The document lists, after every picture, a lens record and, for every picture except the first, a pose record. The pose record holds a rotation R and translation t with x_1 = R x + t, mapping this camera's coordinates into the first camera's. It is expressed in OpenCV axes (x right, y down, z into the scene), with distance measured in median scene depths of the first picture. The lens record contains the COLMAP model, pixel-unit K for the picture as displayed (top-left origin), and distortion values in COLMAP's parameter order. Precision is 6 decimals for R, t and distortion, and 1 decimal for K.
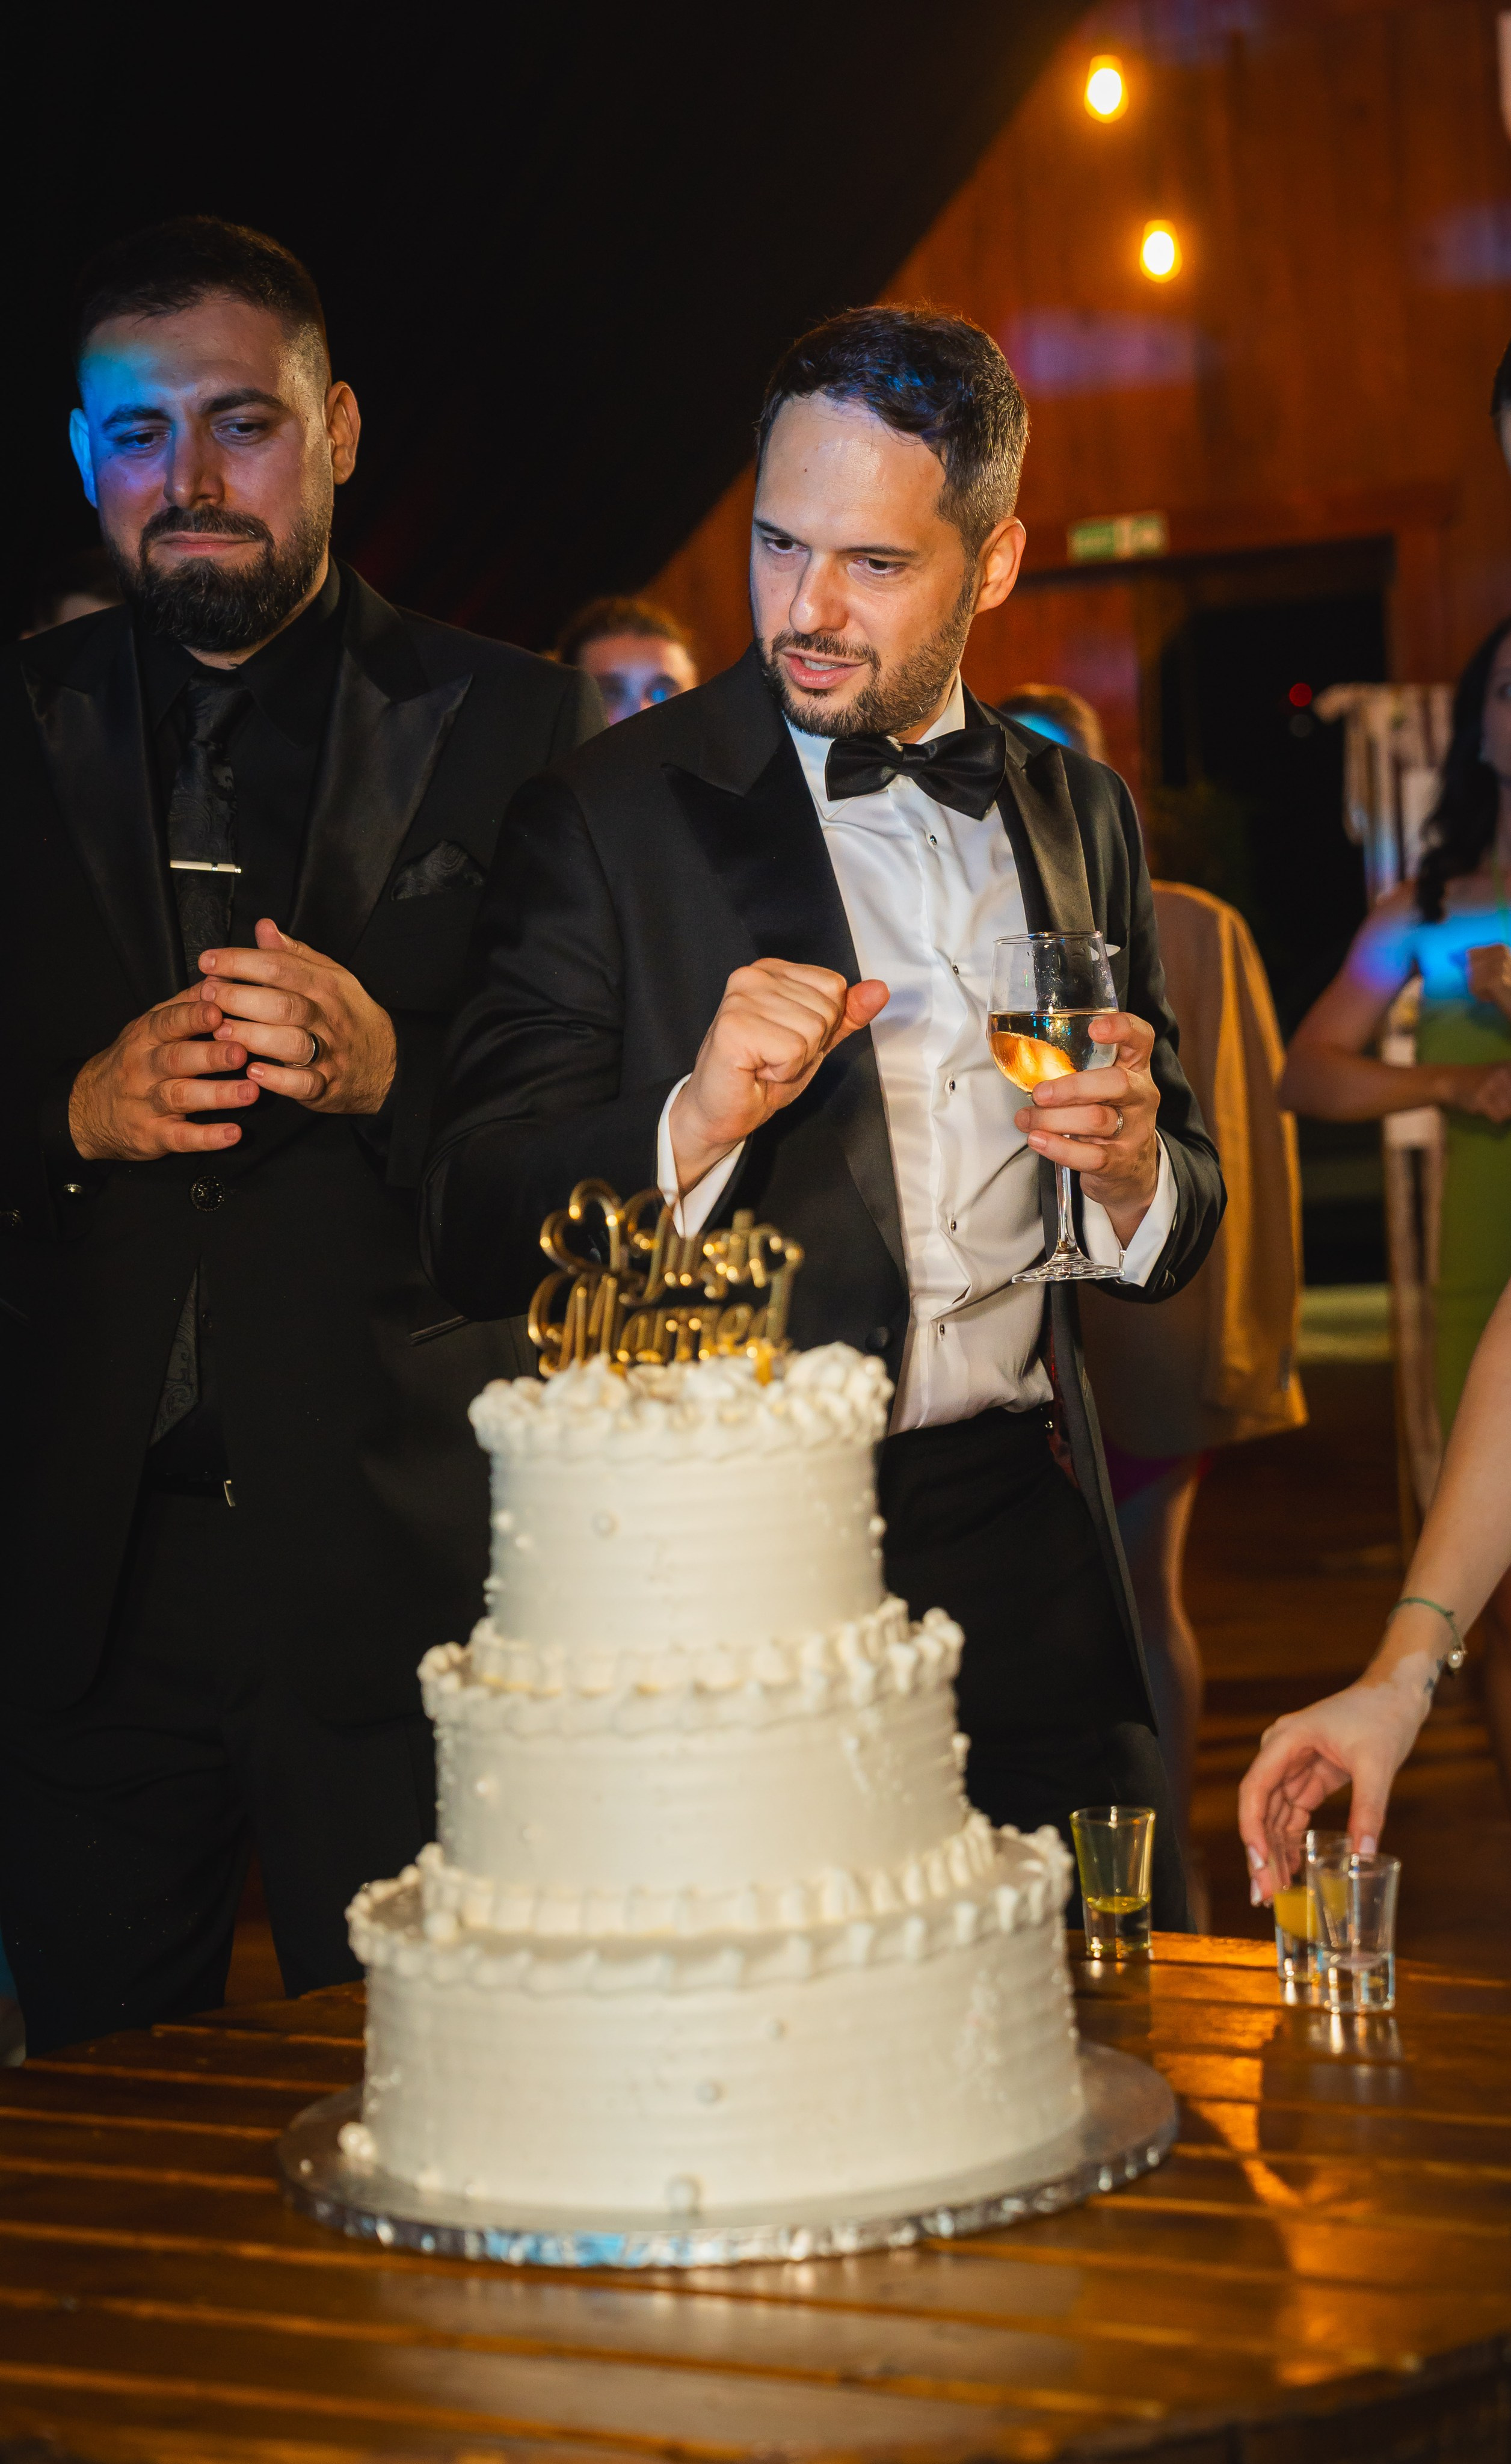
lens RADIAL K [[4624.0, 0, 871.6], [0, 4624.0, 1232.8], [0, 0, 1]] dist [0.032914, -0.057406]
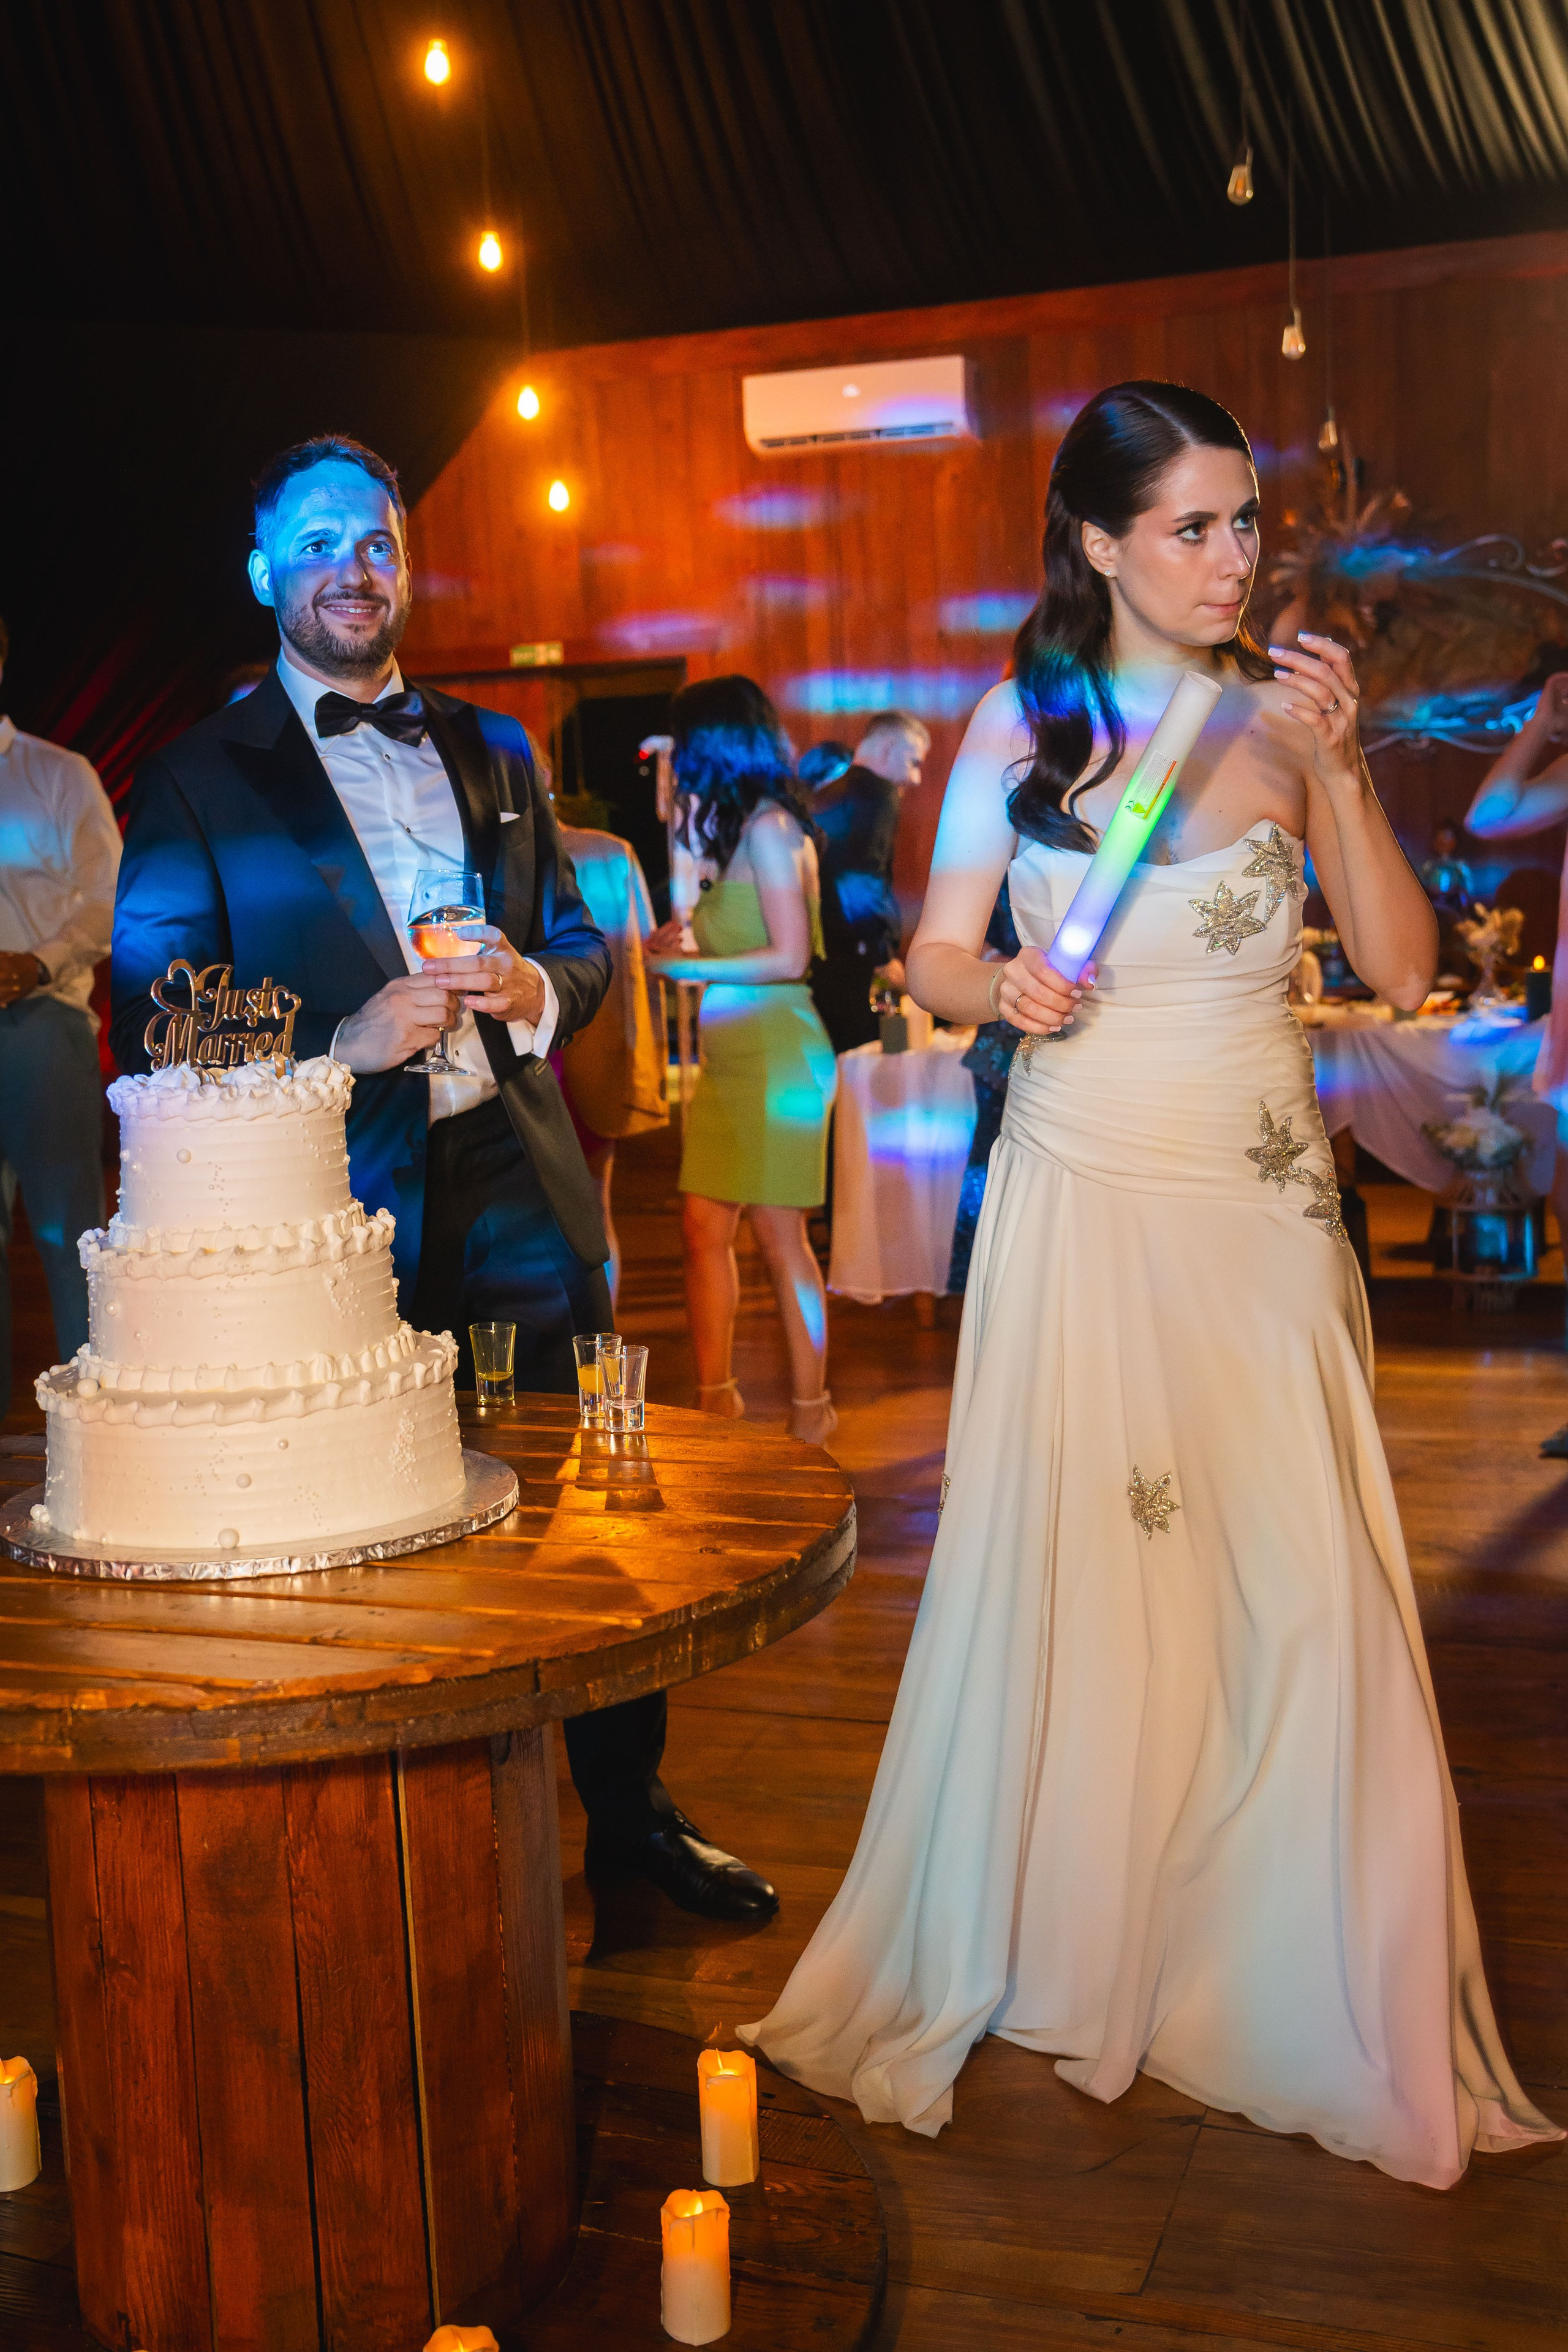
lens RADIAL K [[2441.0, 0, 784.0], [0, 2441.0, 1176.0], [0, 0, 1]] dist [0.018298, 0.006415]
pose [[0.988761, 0.001254, 0.149500, 0.027202], [-0.009453, 0.998488, 0.054144, 0.018830], [-0.149206, -0.054949, 0.987278, 0.065844]]
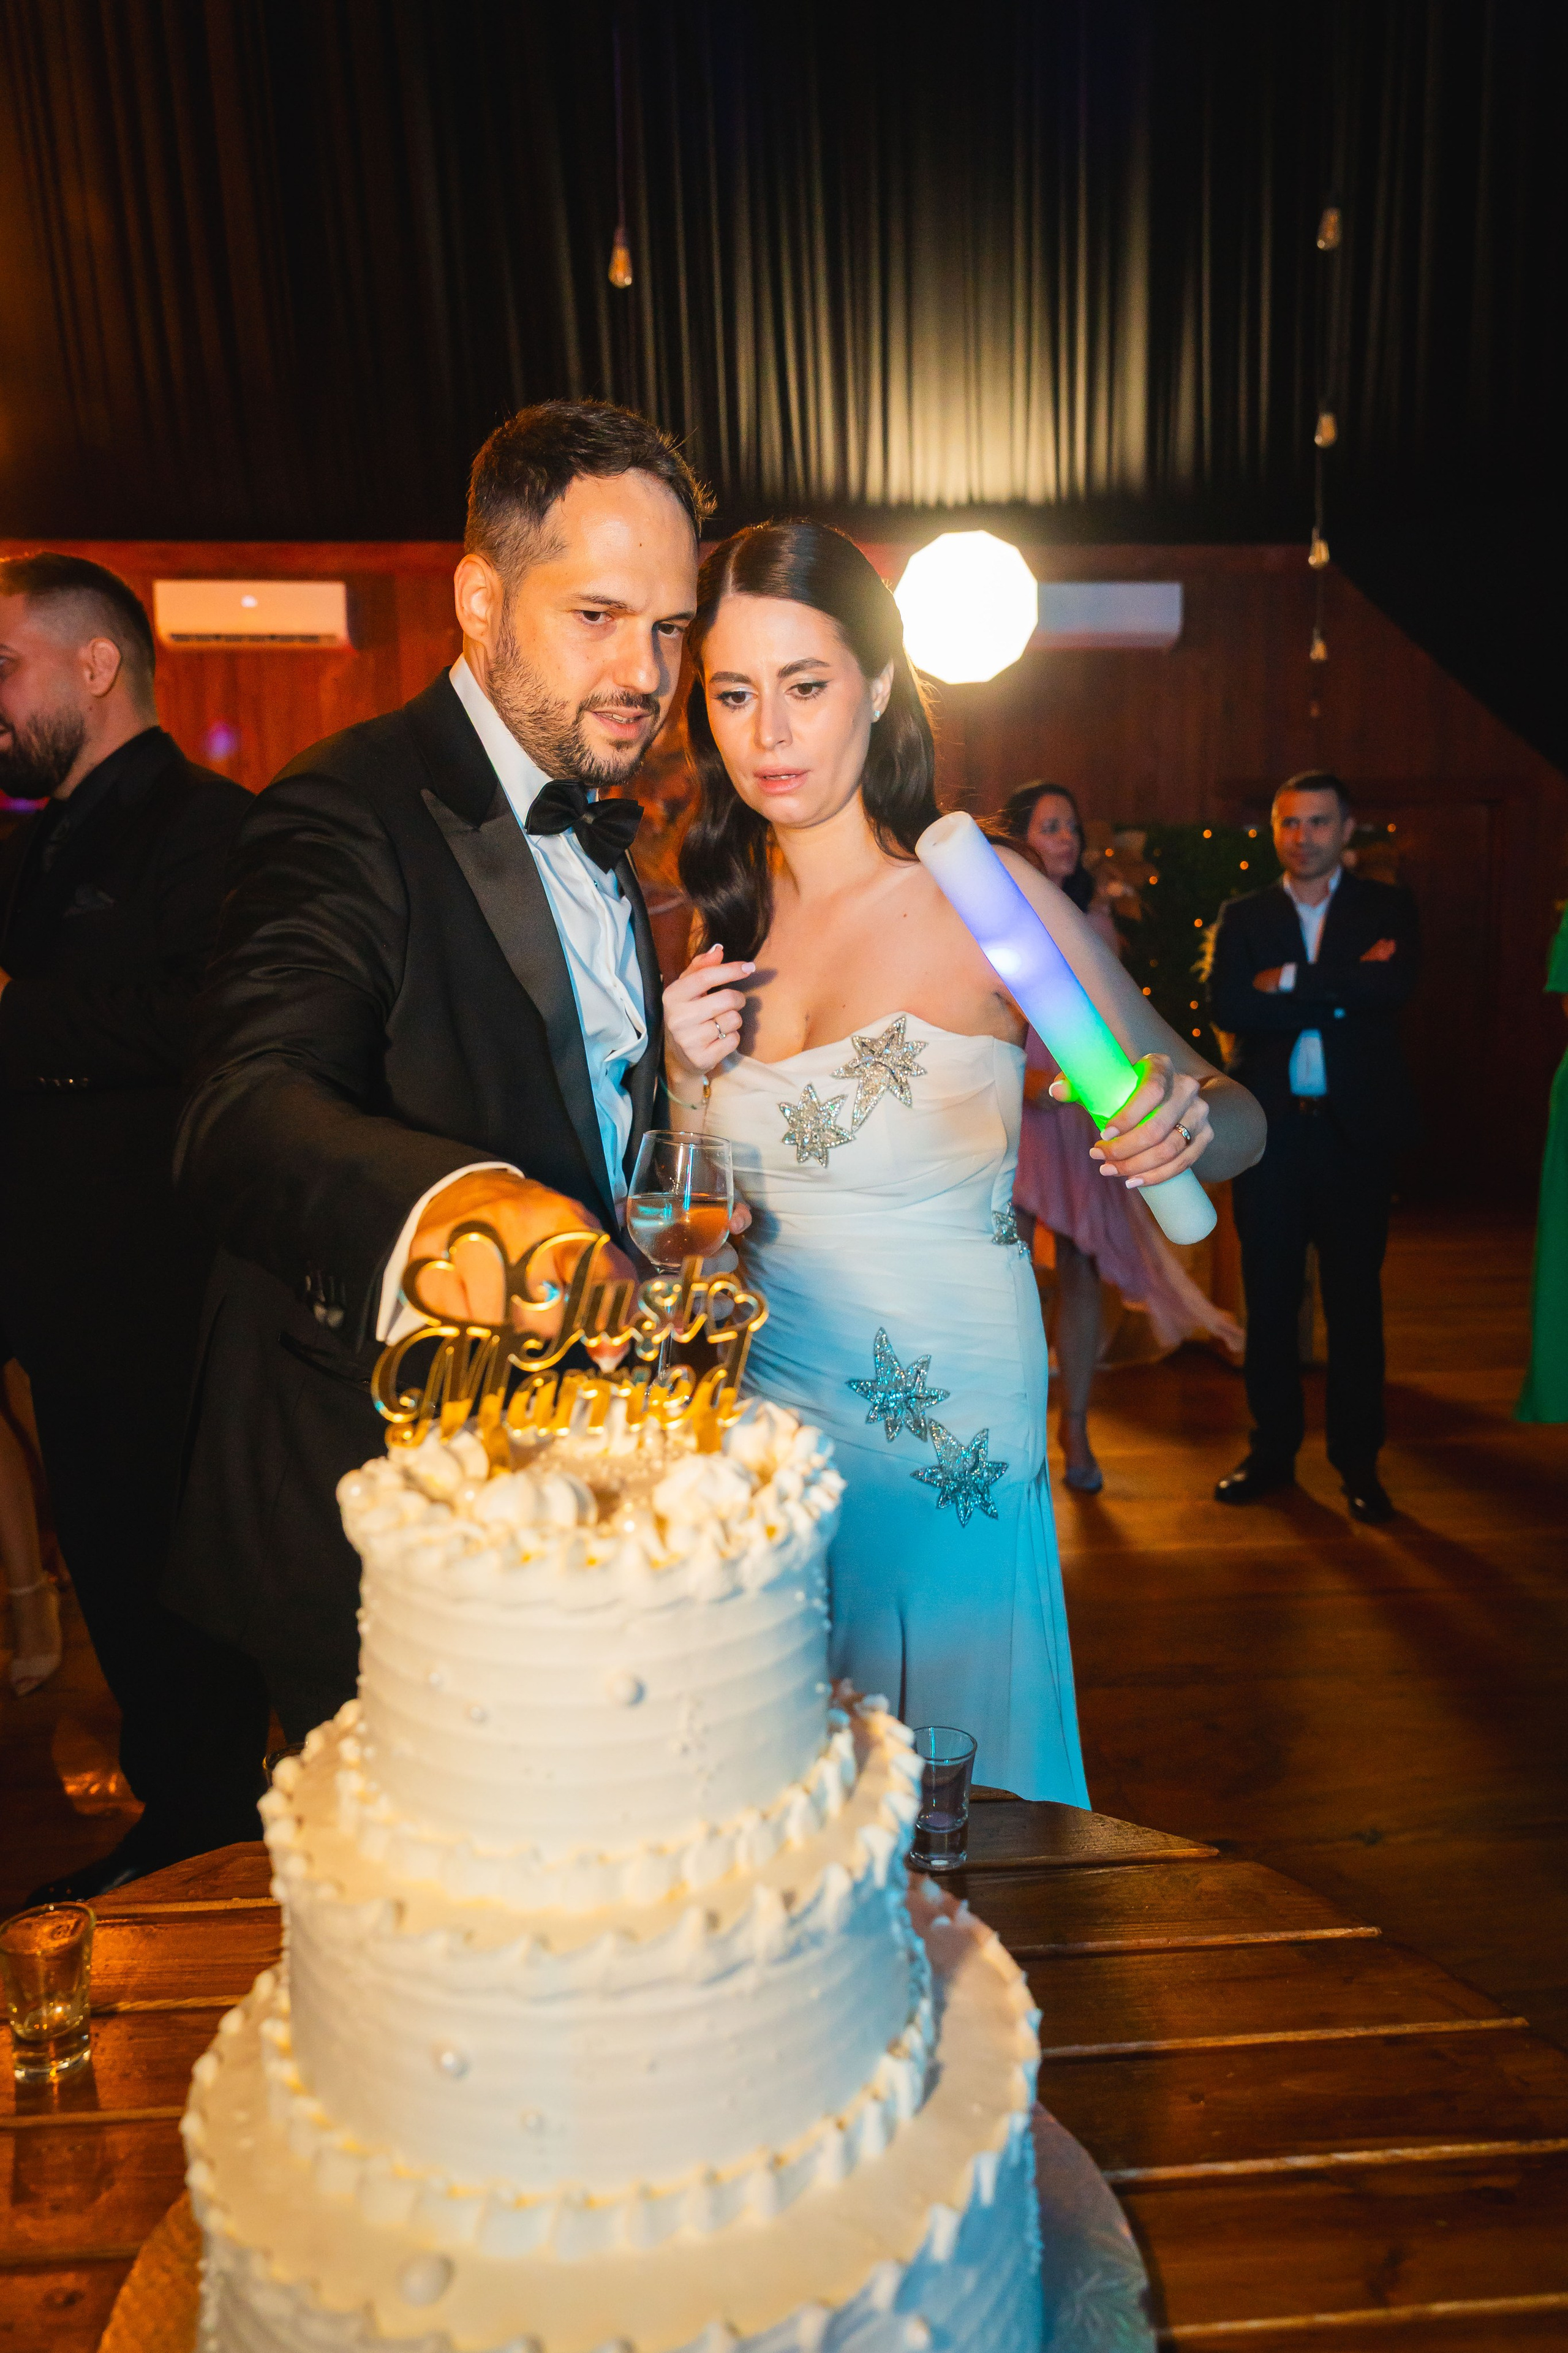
lens RADIAL K [[1653.0, 0, 784.0], [0, 1653.0, 1176.5], [0, 0, 1]] dist [-0.006309, 0.003433]
pose [[0.847719, -0.019385, 0.530091, -0.176405], [-0.001970, 0.999210, 0.039690, -0.031847], [-0.530442, -0.034690, 0.847011, 0.753697]]
